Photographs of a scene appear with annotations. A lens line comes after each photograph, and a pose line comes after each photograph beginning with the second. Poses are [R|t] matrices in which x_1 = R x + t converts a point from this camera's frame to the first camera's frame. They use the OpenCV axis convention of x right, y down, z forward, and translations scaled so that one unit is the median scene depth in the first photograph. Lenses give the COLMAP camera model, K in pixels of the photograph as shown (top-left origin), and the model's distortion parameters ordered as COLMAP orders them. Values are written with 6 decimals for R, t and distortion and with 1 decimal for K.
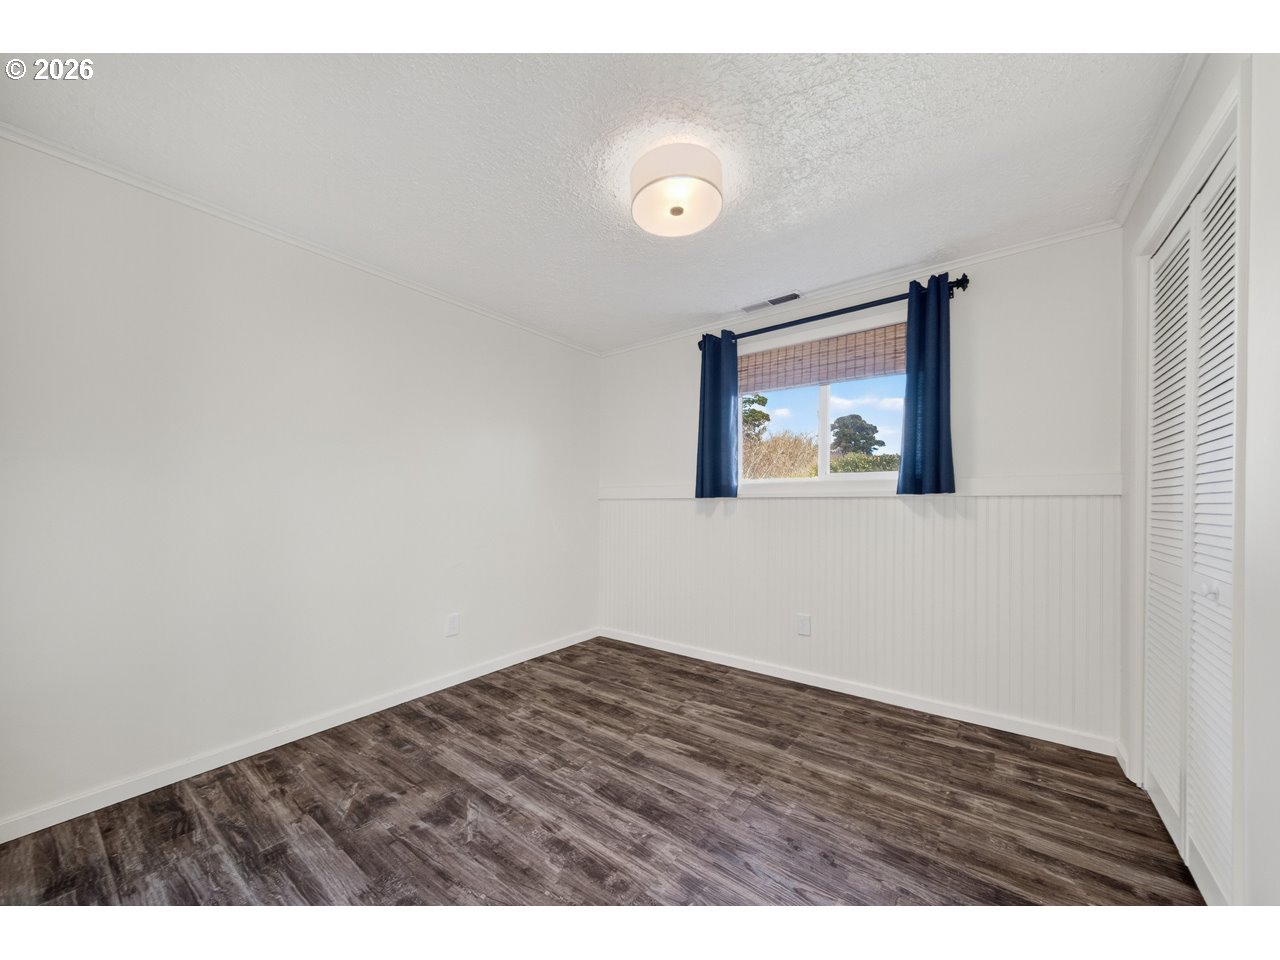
lens RADIAL K [[906.3, 0, 640.0], [0, 906.3, 480.0], [0, 0, 1]] dist [-0.033051, -0.003313]
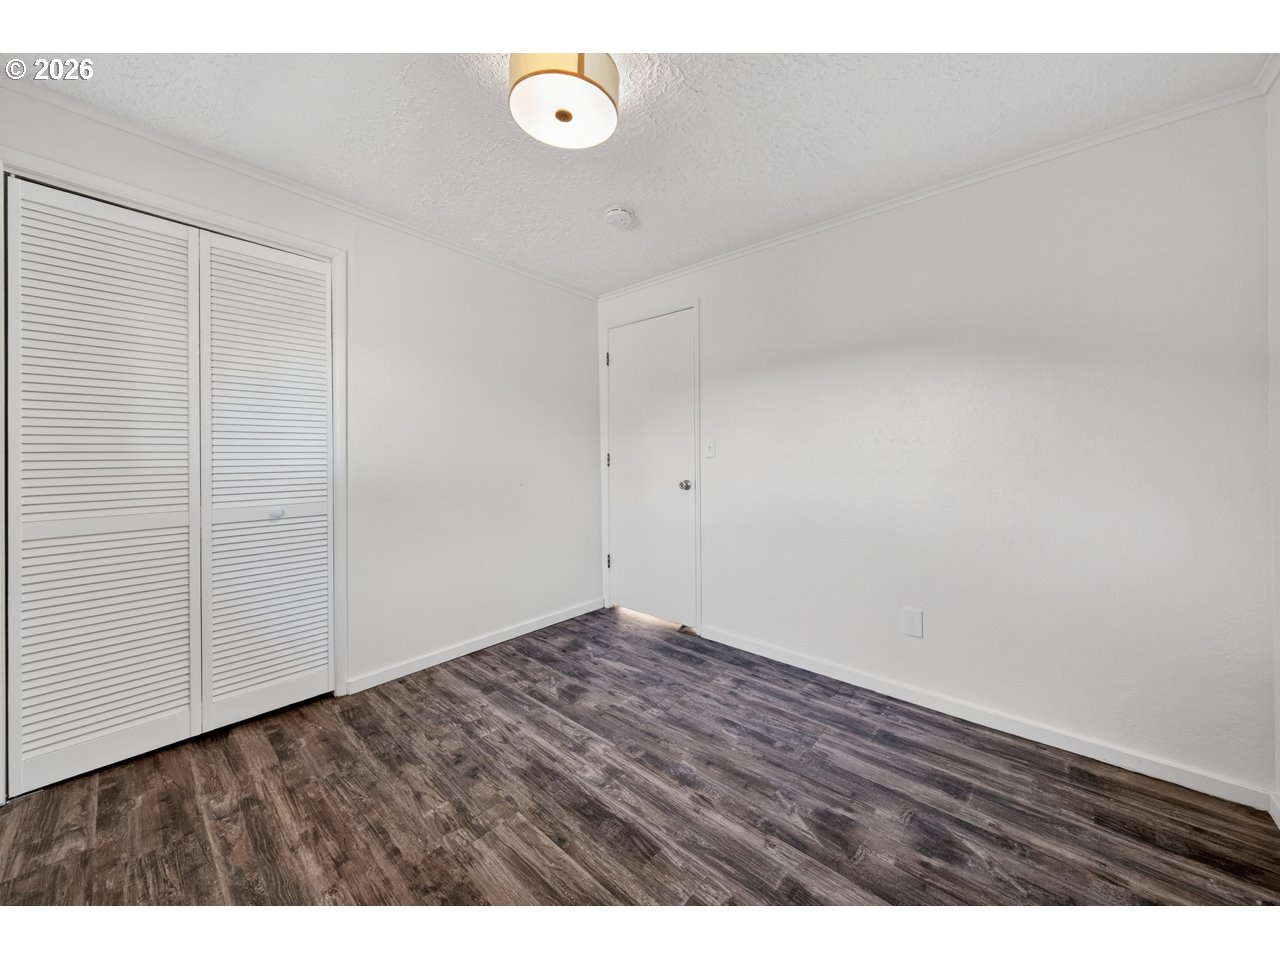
lens RADIAL K [[906.3, 0, 640.0], [0, 906.3, 480.0], [0, 0, 1]] dist [-0.033051, -0.003313]
pose [[-0.999370, -0.005363, 0.035076, -0.063833], [-0.005177, 0.999972, 0.005387, 0.037851], [-0.035103, 0.005202, -0.999370, 1.935913]]
